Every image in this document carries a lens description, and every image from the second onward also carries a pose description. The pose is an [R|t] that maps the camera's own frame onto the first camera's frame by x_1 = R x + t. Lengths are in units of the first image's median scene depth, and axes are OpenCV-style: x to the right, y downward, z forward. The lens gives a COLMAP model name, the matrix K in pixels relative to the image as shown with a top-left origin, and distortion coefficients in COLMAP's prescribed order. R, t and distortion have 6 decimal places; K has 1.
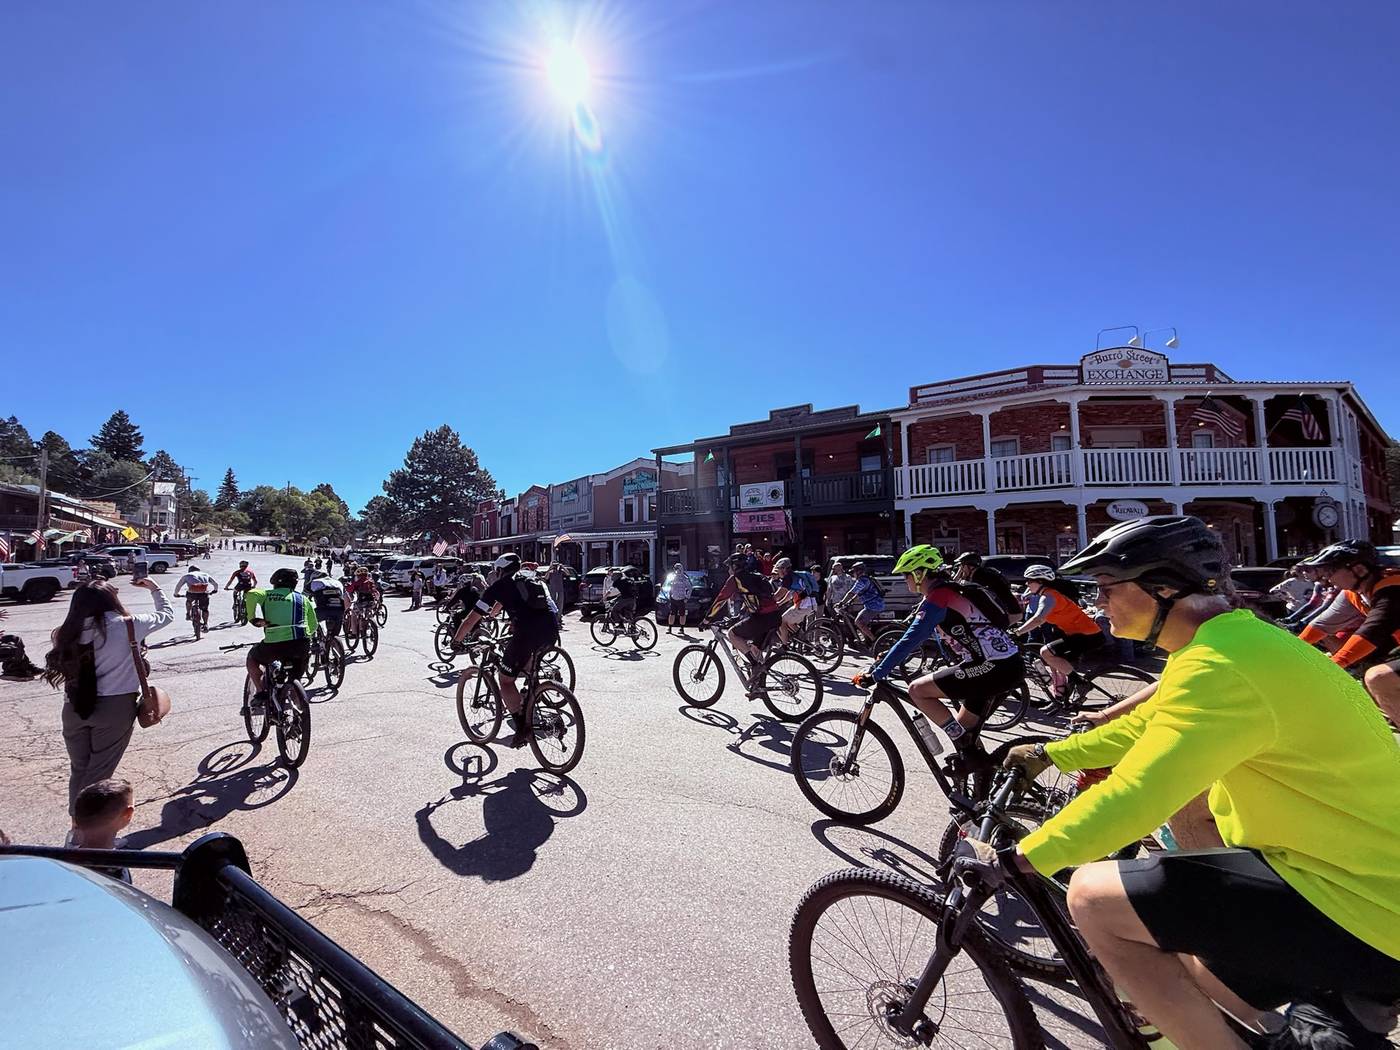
lens RADIAL K [[566.9, 0, 700.0], [0, 566.9, 525.0], [0, 0, 1]] dist [0.009123, 0.000049]
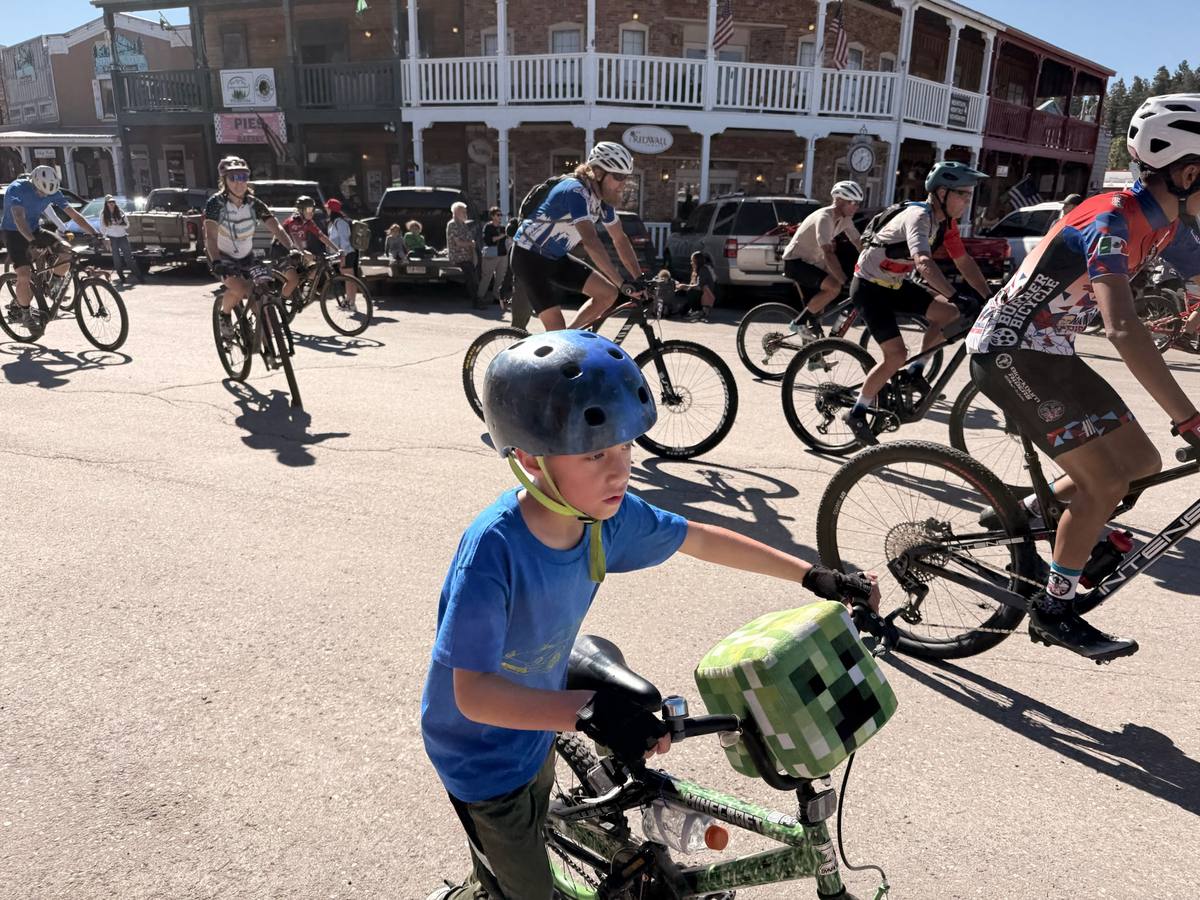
lens RADIAL K [[855.2, 0, 600.0], [0, 855.2, 450.0], [0, 0, 1]] dist [0.019038, -0.032554]
pose [[0.982196, -0.012608, 0.187434, 0.367818], [-0.052863, 0.938878, 0.340166, -0.017607], [-0.180266, -0.344018, 0.921496, -0.227170]]
